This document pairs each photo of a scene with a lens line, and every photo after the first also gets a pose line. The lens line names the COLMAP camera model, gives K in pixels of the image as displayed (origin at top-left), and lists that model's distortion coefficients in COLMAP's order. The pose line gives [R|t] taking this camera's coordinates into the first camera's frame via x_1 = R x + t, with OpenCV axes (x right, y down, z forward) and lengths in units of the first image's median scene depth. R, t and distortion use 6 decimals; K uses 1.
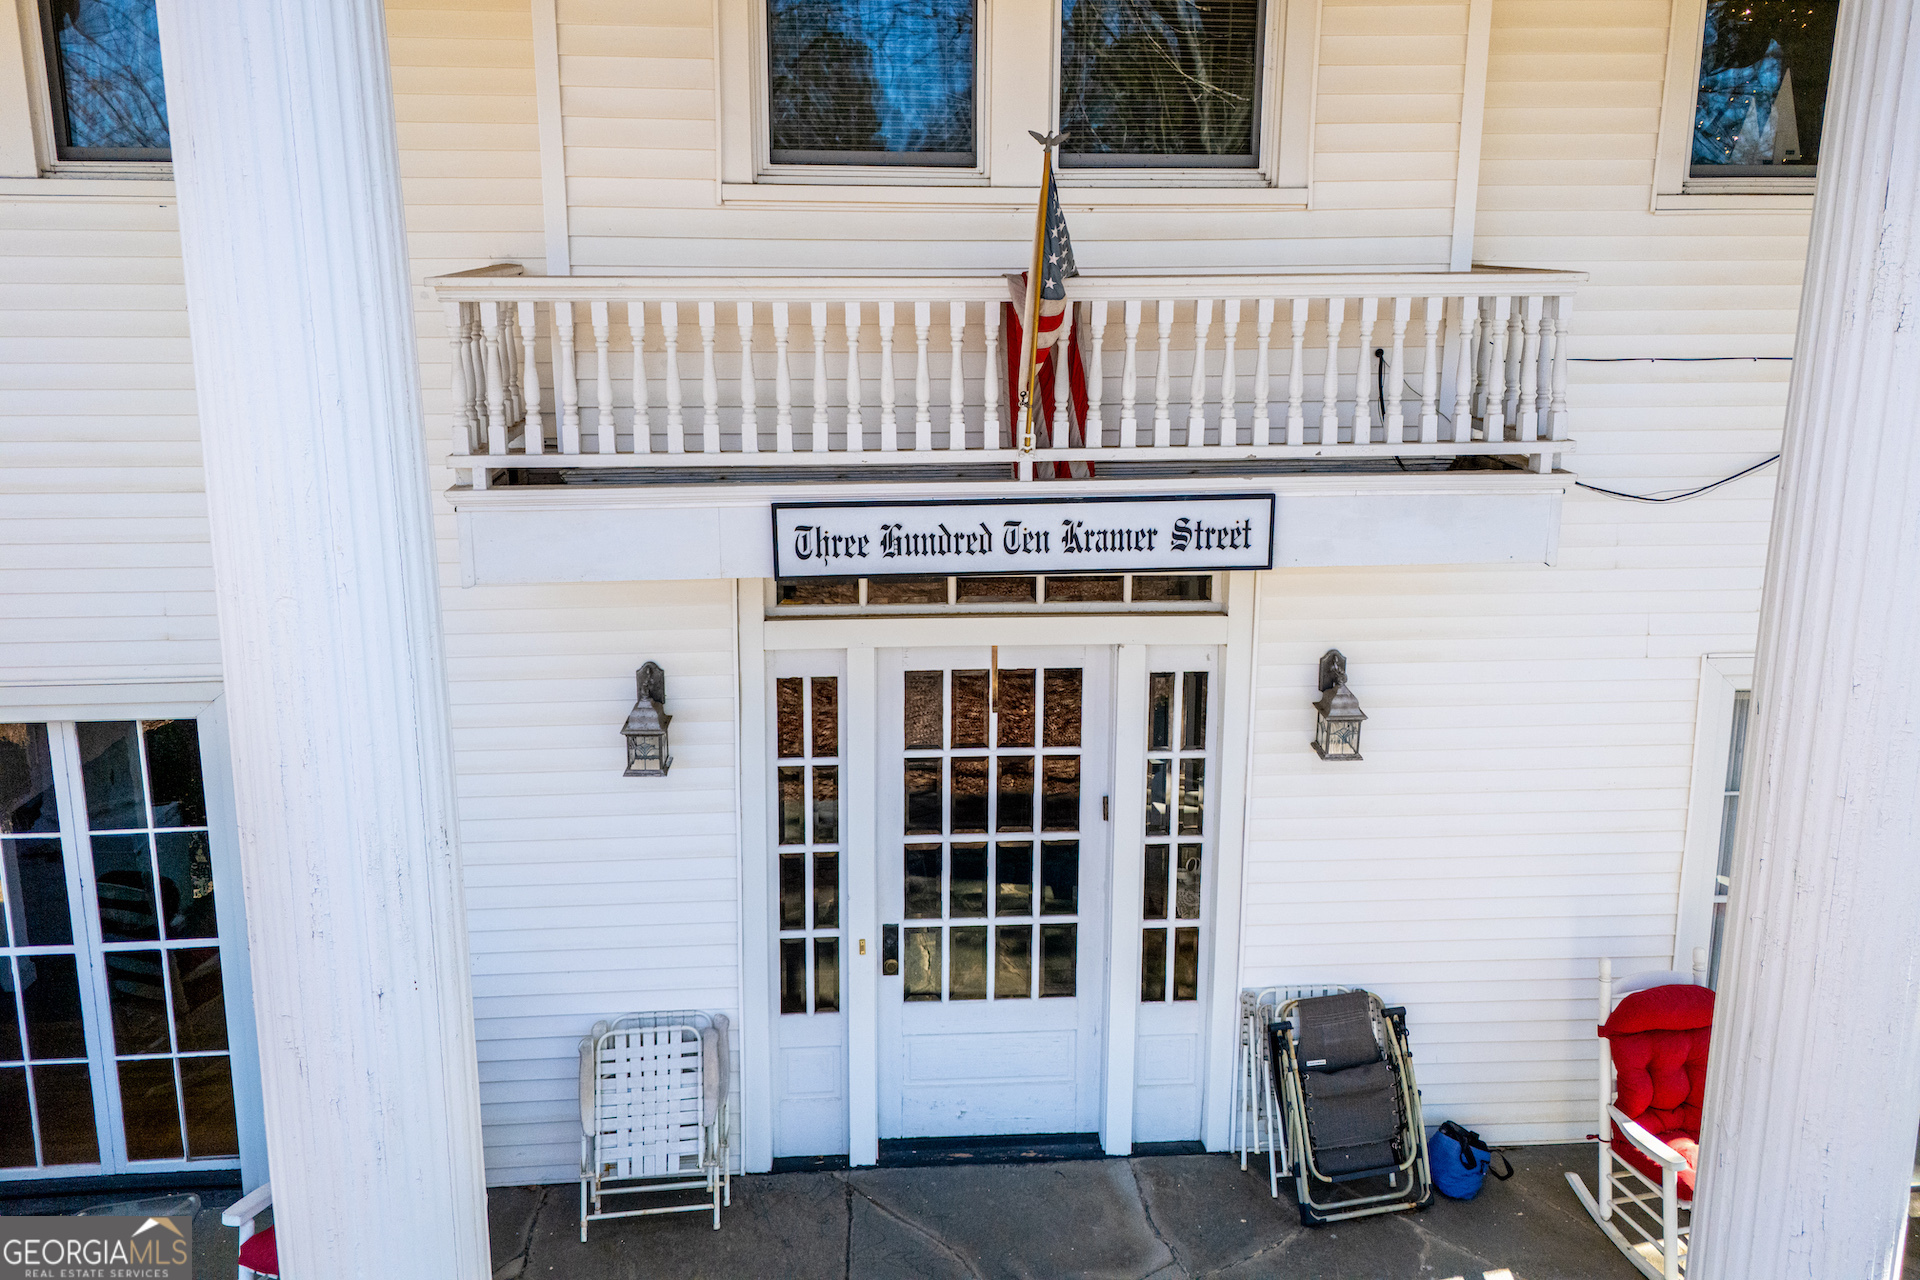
lens RADIAL K [[1389.5, 0, 953.6], [0, 1389.5, 633.5], [0, 0, 1]] dist [0.063637, 0.002222]
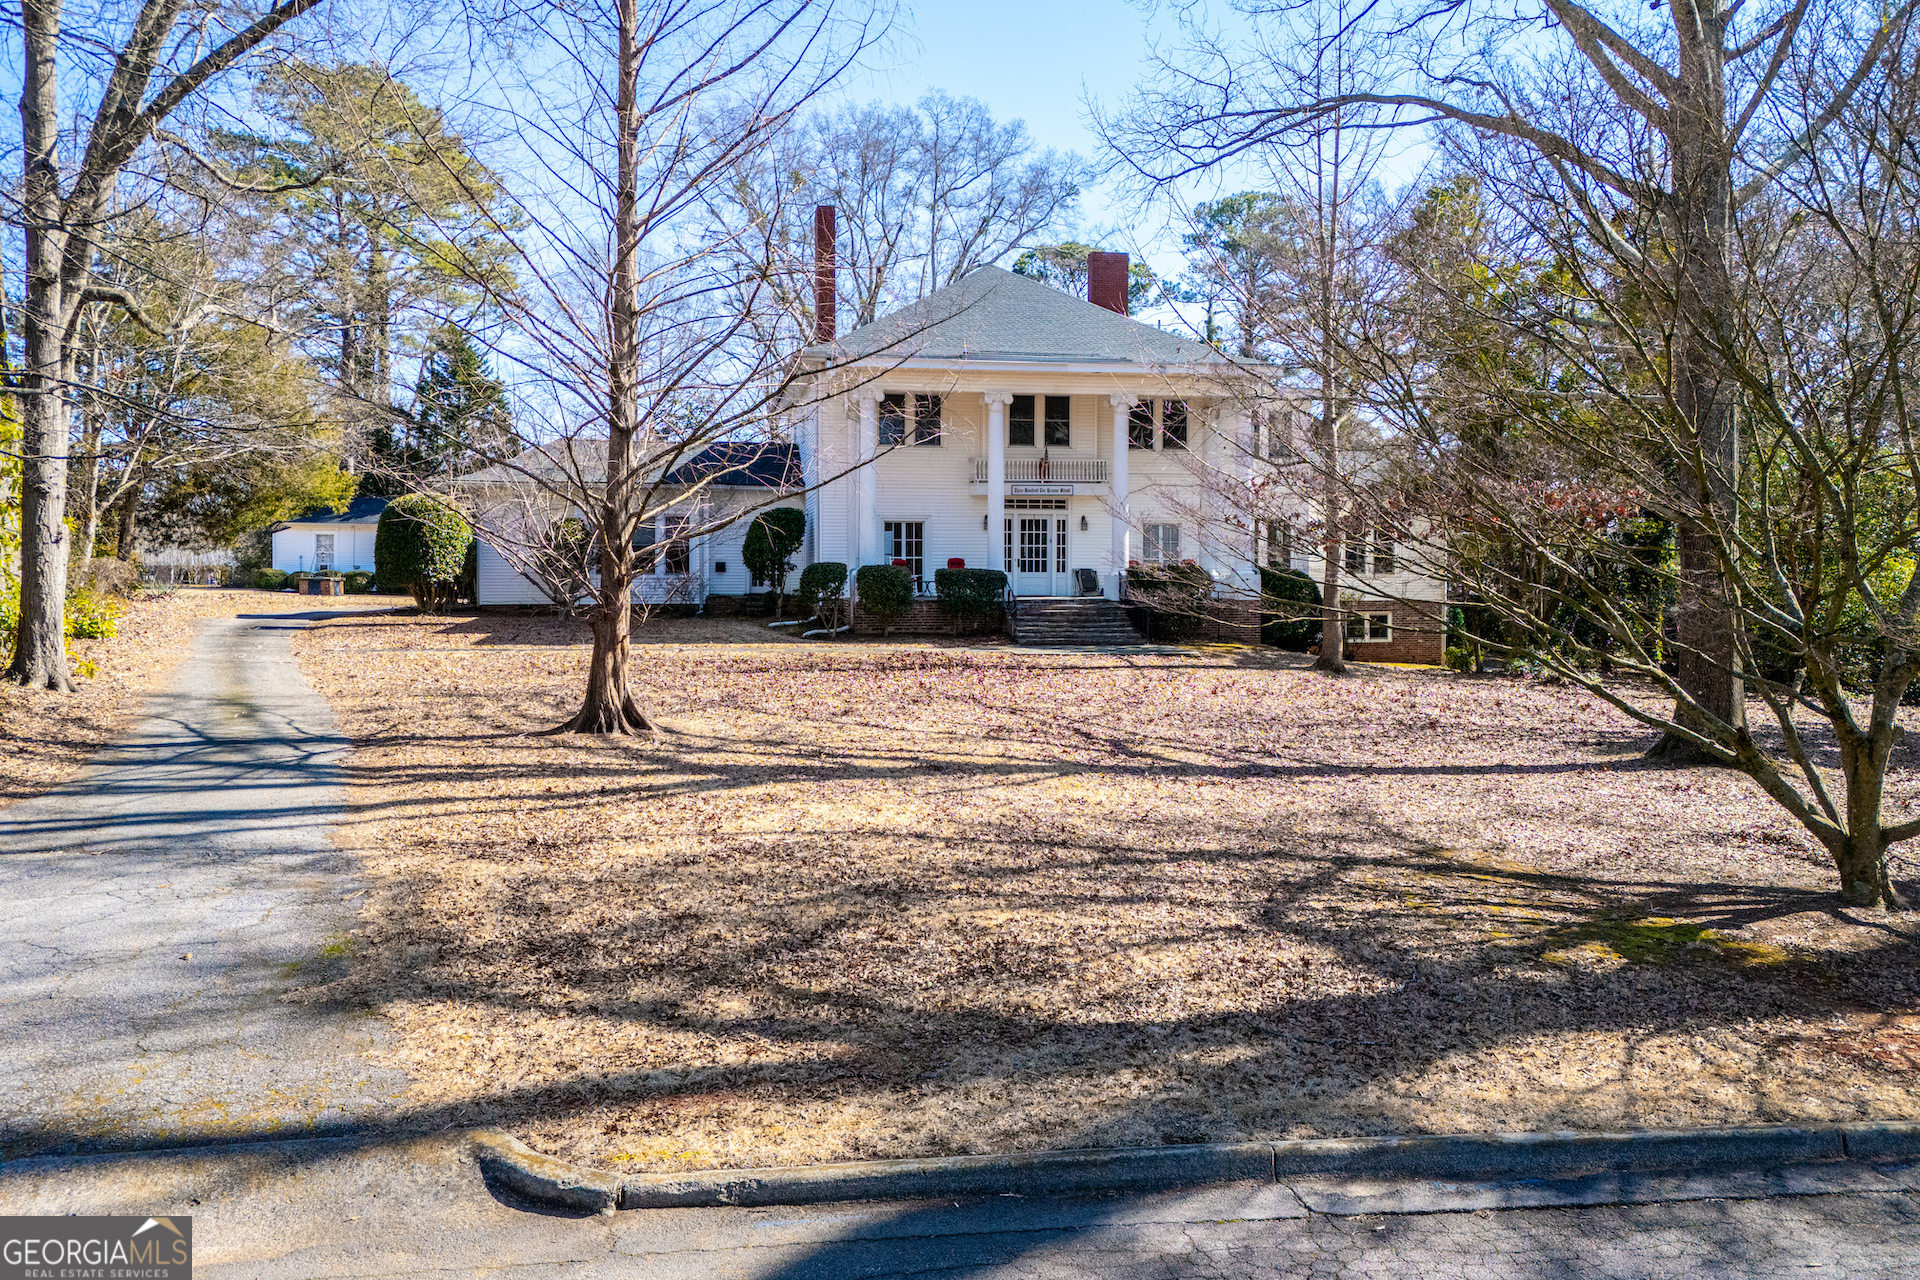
lens RADIAL K [[1389.5, 0, 962.5], [0, 1389.5, 643.6], [0, 0, 1]] dist [0.063637, 0.002222]
pose [[0.996709, -0.000547, 0.081060, -0.858596], [0.016987, 0.979184, -0.202261, 1.961479], [-0.079262, 0.202973, 0.975971, -5.395223]]
